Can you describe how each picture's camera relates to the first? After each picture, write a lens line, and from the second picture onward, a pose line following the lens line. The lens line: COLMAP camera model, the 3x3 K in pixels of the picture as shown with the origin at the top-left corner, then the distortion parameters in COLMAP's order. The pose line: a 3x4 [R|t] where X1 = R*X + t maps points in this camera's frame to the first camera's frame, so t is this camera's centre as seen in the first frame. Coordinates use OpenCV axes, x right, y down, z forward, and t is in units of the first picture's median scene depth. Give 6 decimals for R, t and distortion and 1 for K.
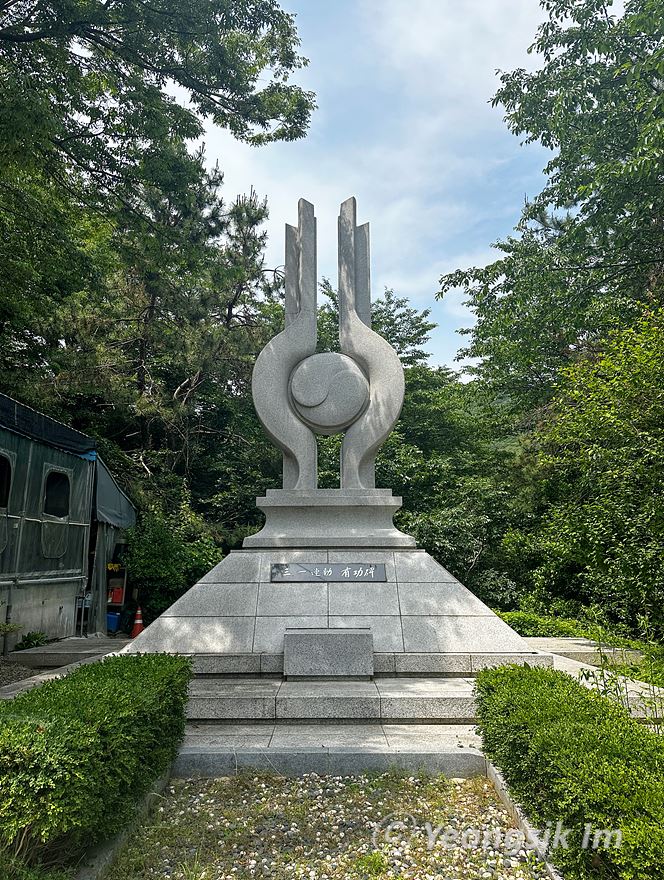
lens RADIAL K [[616.3, 0, 325.7], [0, 616.3, 441.3], [0, 0, 1]] dist [0.001513, 0.000410]
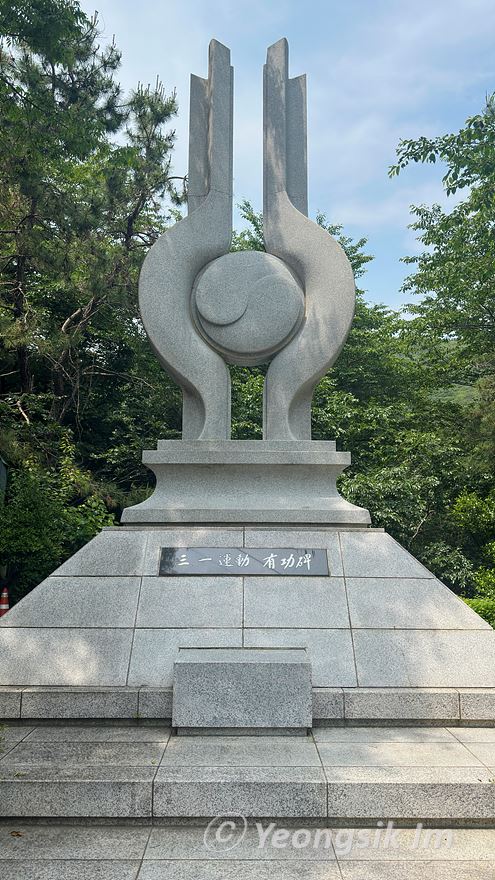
lens RADIAL K [[609.0, 0, 247.5], [0, 609.0, 440.0], [0, 0, 1]] dist [0.002578, 0.000161]
pose [[0.999937, 0.010438, 0.004145, 0.002629], [-0.010696, 0.997618, 0.068152, 0.022843], [-0.003424, -0.068192, 0.997666, 0.233646]]
